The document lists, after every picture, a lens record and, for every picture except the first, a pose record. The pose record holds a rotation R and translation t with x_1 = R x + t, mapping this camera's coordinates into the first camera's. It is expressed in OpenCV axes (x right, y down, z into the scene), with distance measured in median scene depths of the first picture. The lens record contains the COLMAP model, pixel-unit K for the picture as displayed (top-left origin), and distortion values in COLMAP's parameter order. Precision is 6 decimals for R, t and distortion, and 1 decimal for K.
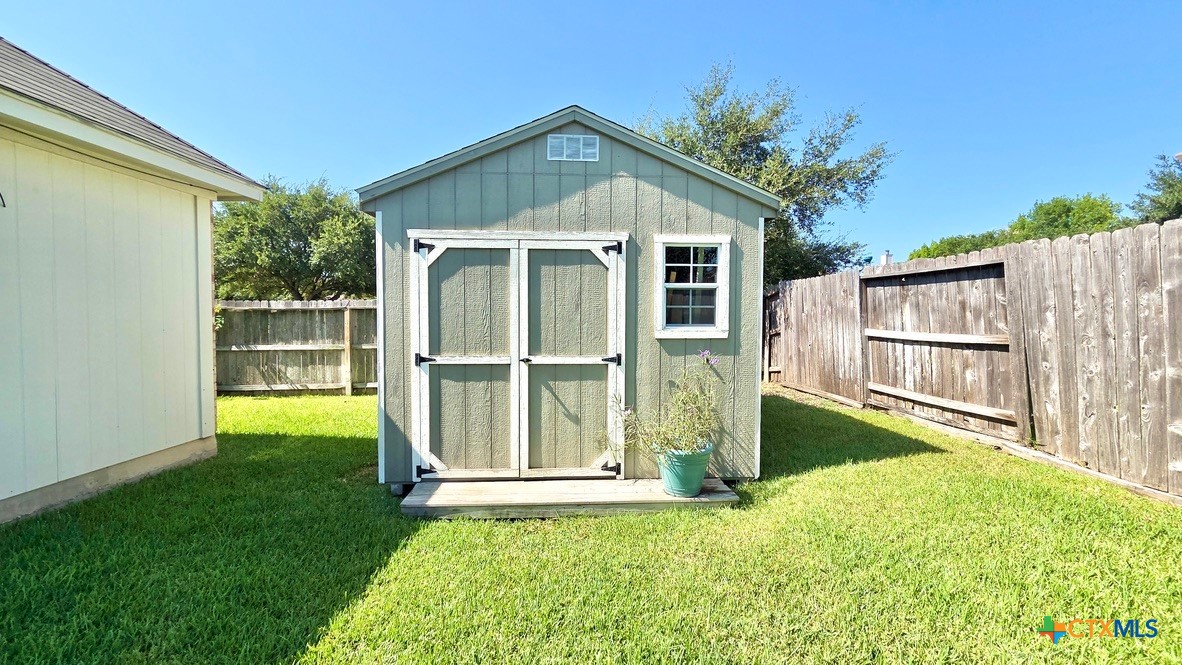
lens RADIAL K [[469.0, 0, 590.5], [0, 469.0, 333.5], [0, 0, 1]] dist [0.007816, 0.000281]
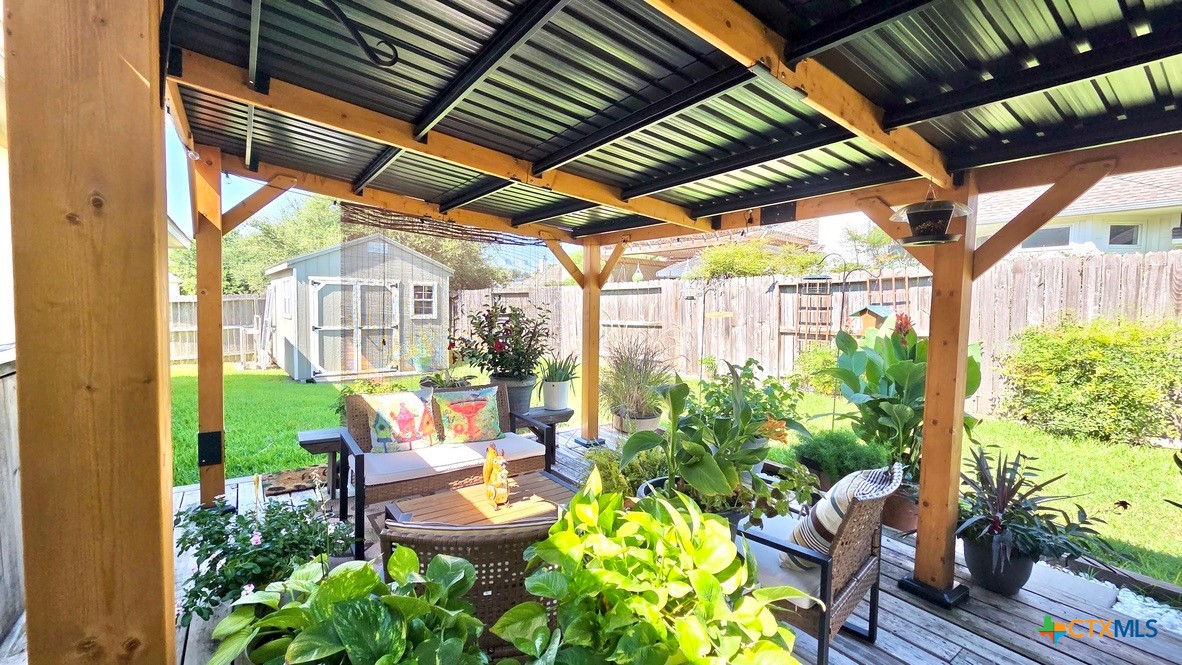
lens RADIAL K [[469.0, 0, 591.6], [0, 469.0, 329.0], [0, 0, 1]] dist [0.007816, 0.000281]
pose [[0.799187, -0.021863, 0.600685, -0.675705], [0.009956, 0.999683, 0.023140, 0.015674], [-0.601000, -0.012513, 0.799151, -1.852487]]
